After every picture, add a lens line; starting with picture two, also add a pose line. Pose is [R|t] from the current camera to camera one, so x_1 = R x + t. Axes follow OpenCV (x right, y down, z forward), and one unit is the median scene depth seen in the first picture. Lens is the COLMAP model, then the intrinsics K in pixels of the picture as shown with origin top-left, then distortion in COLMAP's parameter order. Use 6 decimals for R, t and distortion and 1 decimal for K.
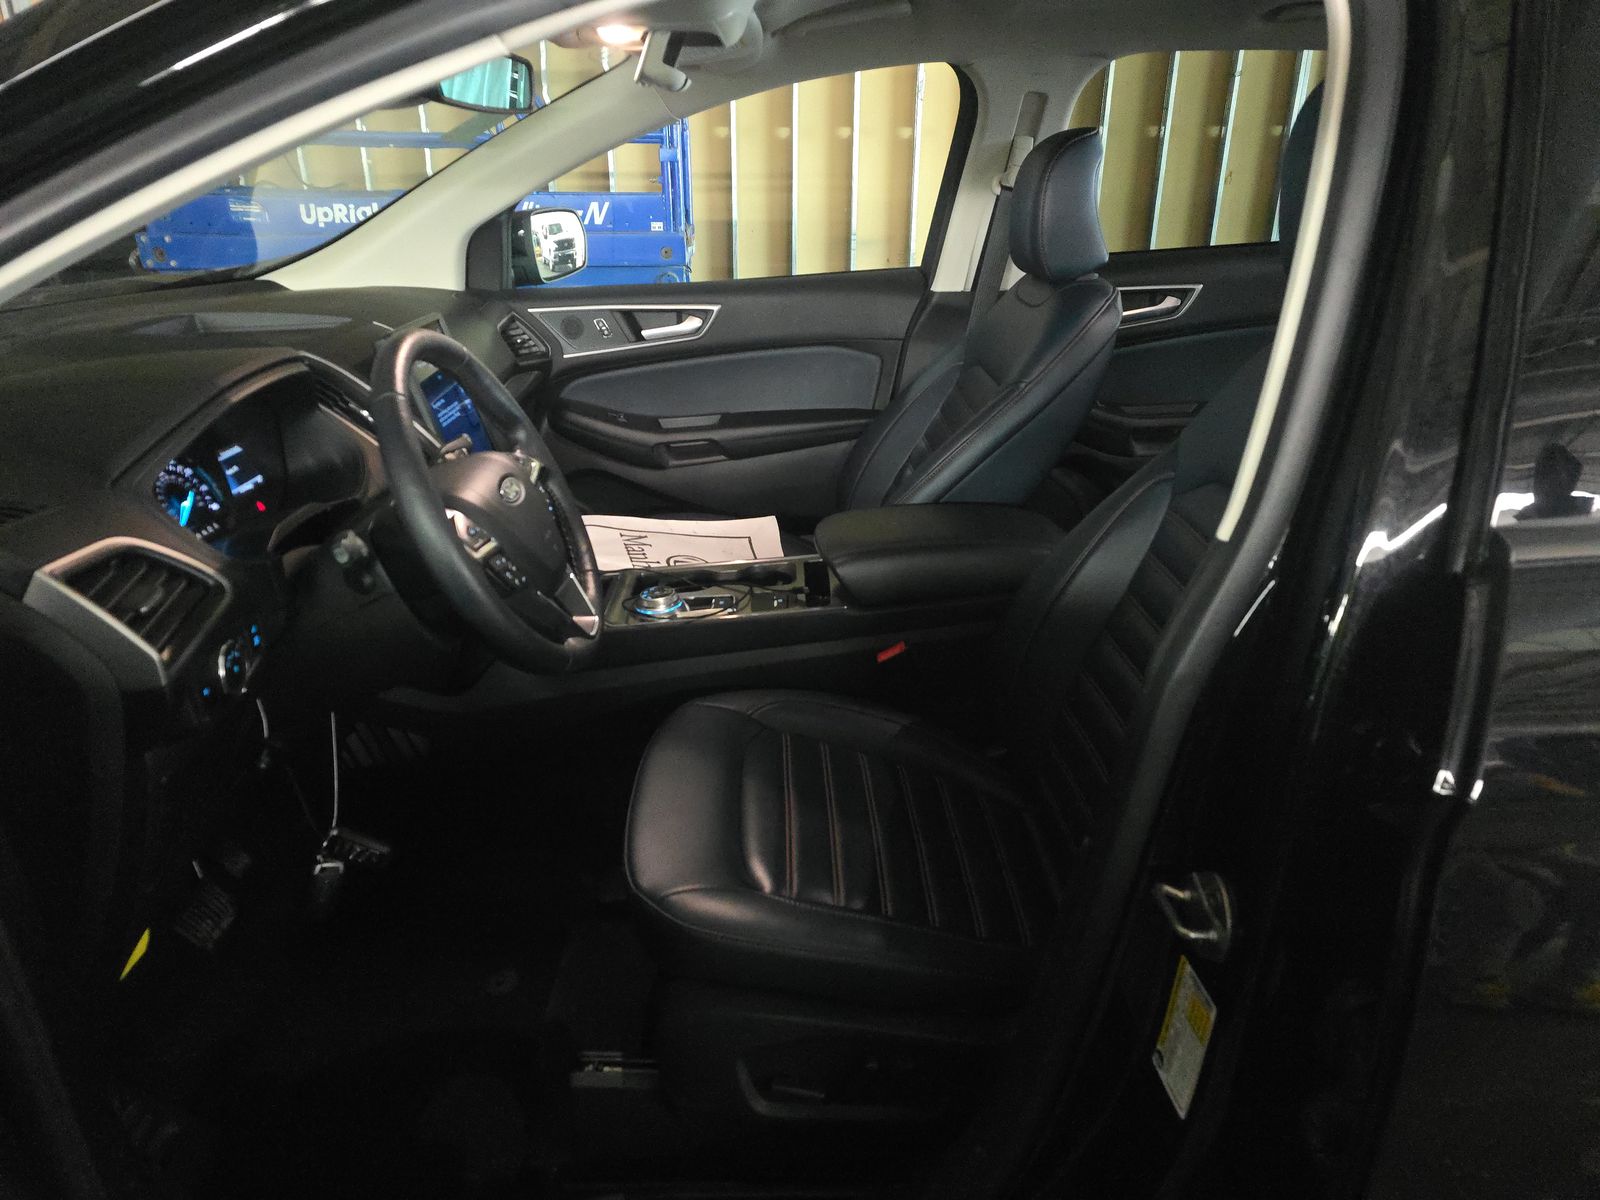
lens RADIAL K [[964.4, 0, 780.8], [0, 964.4, 534.2], [0, 0, 1]] dist [0.088532, -0.001041]
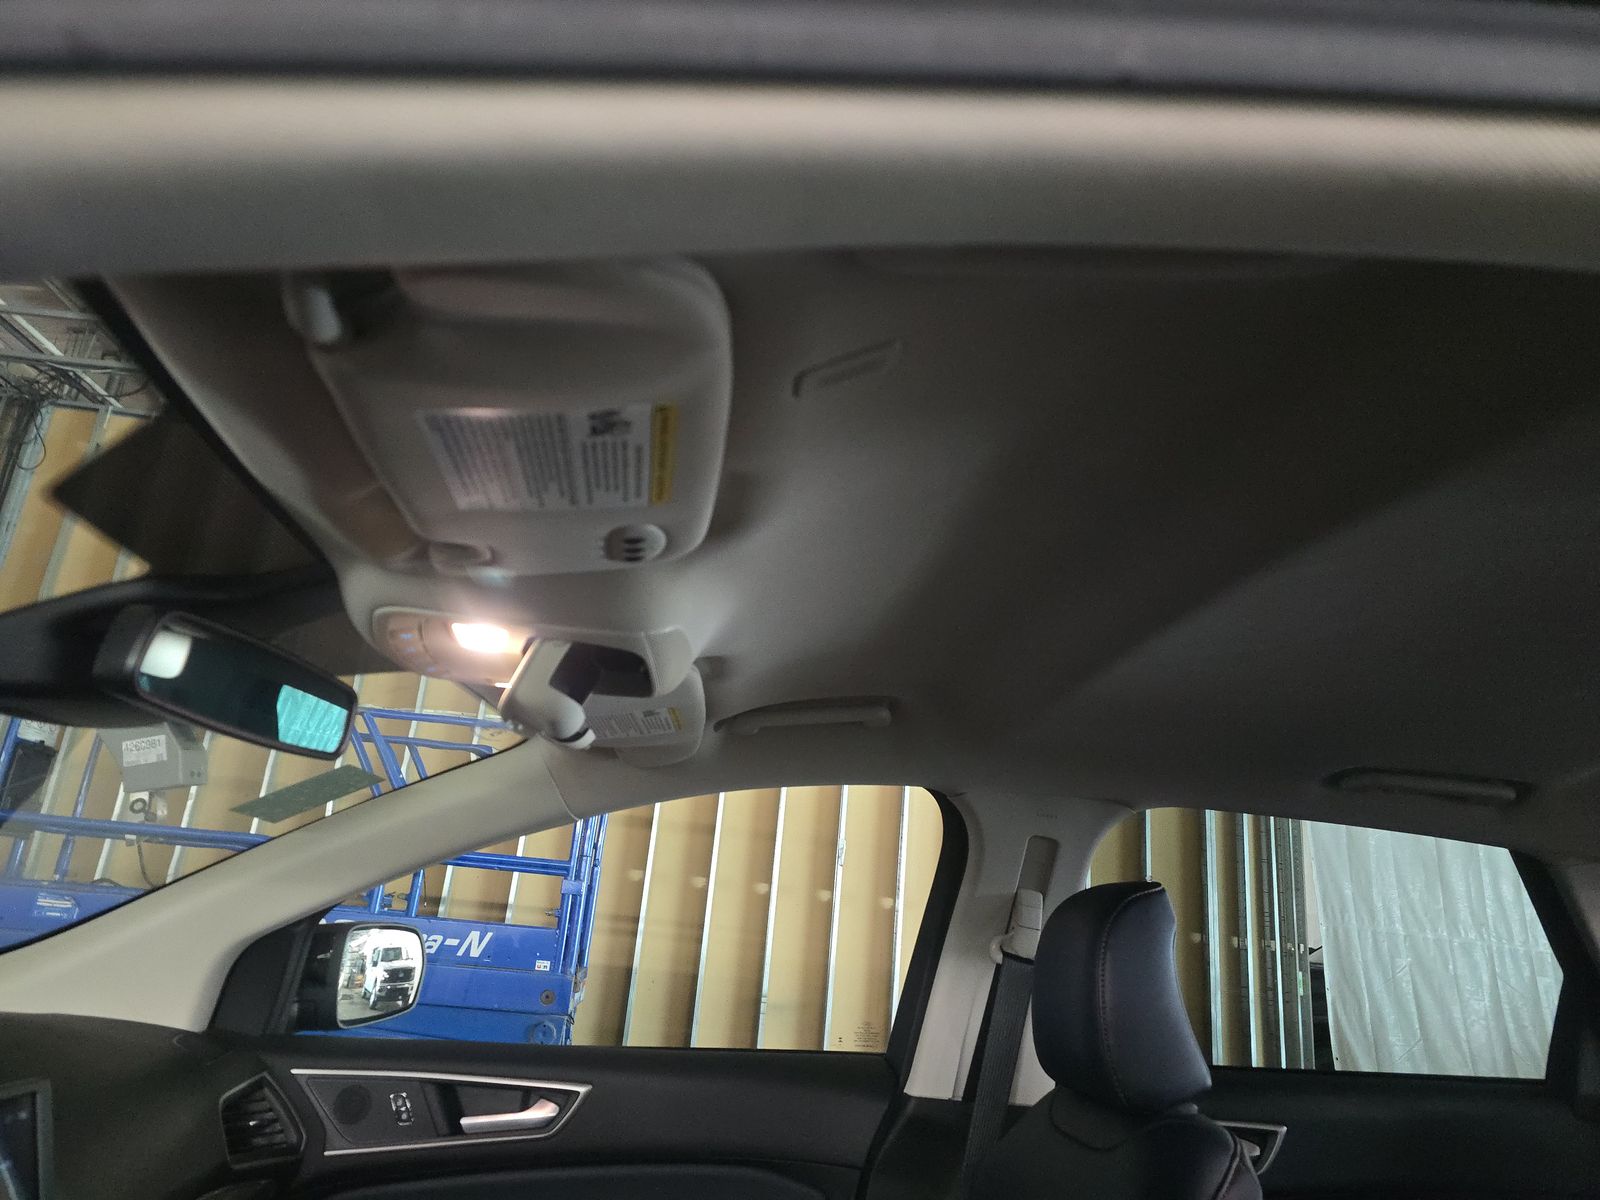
lens RADIAL K [[1074.3, 0, 795.6], [0, 1074.3, 558.0], [0, 0, 1]] dist [0.003848, -0.000840]
pose [[0.991402, 0.119028, 0.054358, -0.006227], [-0.057864, 0.771375, -0.633744, -0.058035], [-0.117363, 0.625150, 0.771630, 0.193498]]
